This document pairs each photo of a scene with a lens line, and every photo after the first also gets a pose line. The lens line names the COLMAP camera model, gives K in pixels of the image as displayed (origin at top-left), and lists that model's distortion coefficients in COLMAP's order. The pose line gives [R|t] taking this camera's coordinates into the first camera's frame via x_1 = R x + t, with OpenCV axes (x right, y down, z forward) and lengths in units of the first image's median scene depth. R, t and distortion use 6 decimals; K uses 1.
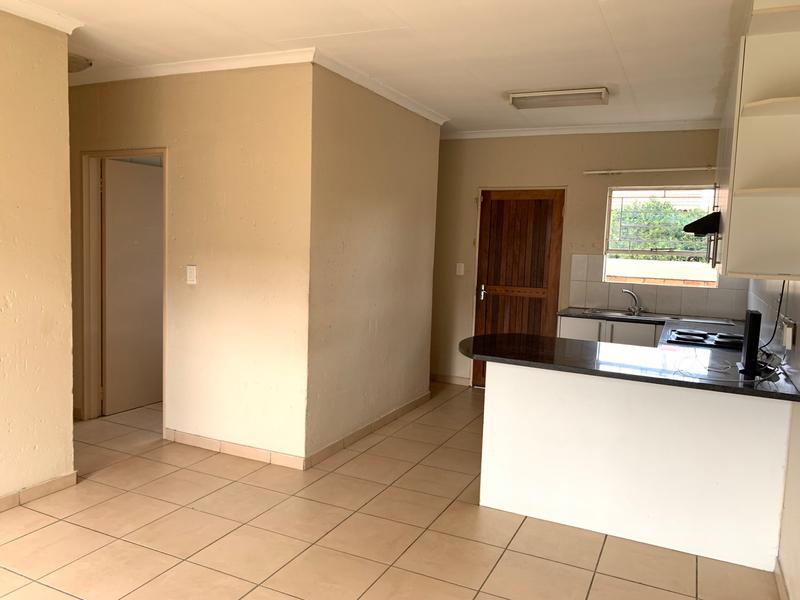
lens RADIAL K [[622.4, 0, 394.9], [0, 622.4, 300.1], [0, 0, 1]] dist [0.030534, 0.000630]
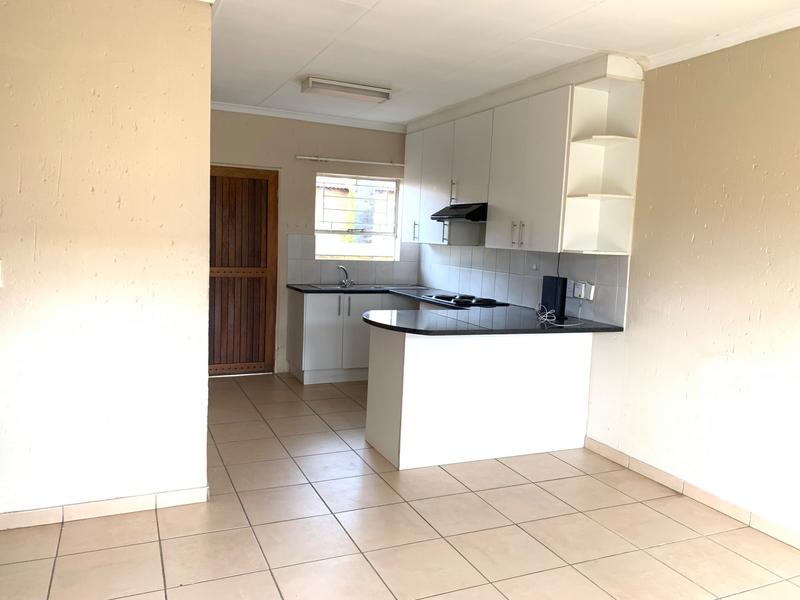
lens RADIAL K [[622.4, 0, 393.7], [0, 622.4, 300.3], [0, 0, 1]] dist [0.030534, 0.000630]
pose [[0.641130, -0.087321, 0.762448, -0.411212], [0.051149, 0.996159, 0.071077, -0.027792], [-0.765726, -0.006571, 0.643134, 0.189142]]
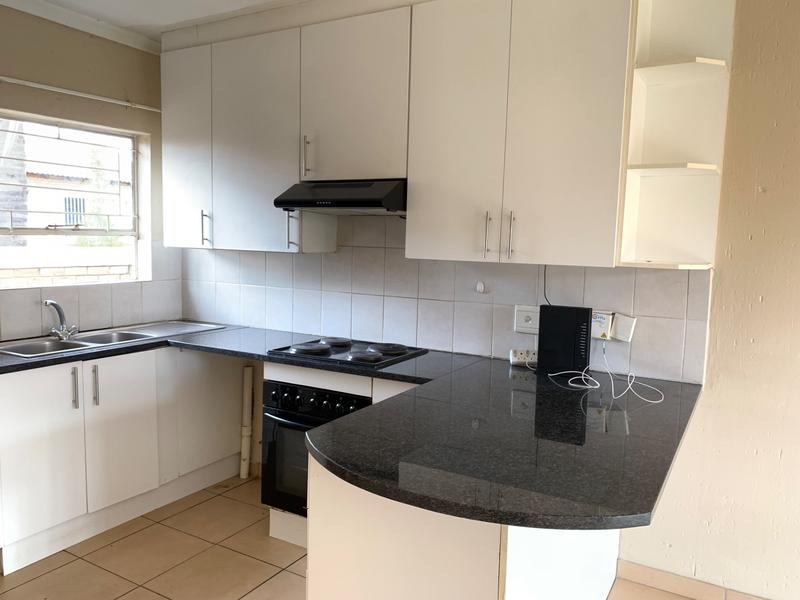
lens RADIAL K [[622.4, 0, 403.7], [0, 622.4, 299.3], [0, 0, 1]] dist [0.030534, 0.000630]
pose [[0.072494, -0.128265, 0.989087, -0.151829], [0.069736, 0.989921, 0.123262, -0.060627], [-0.994928, 0.060039, 0.080708, 0.606981]]
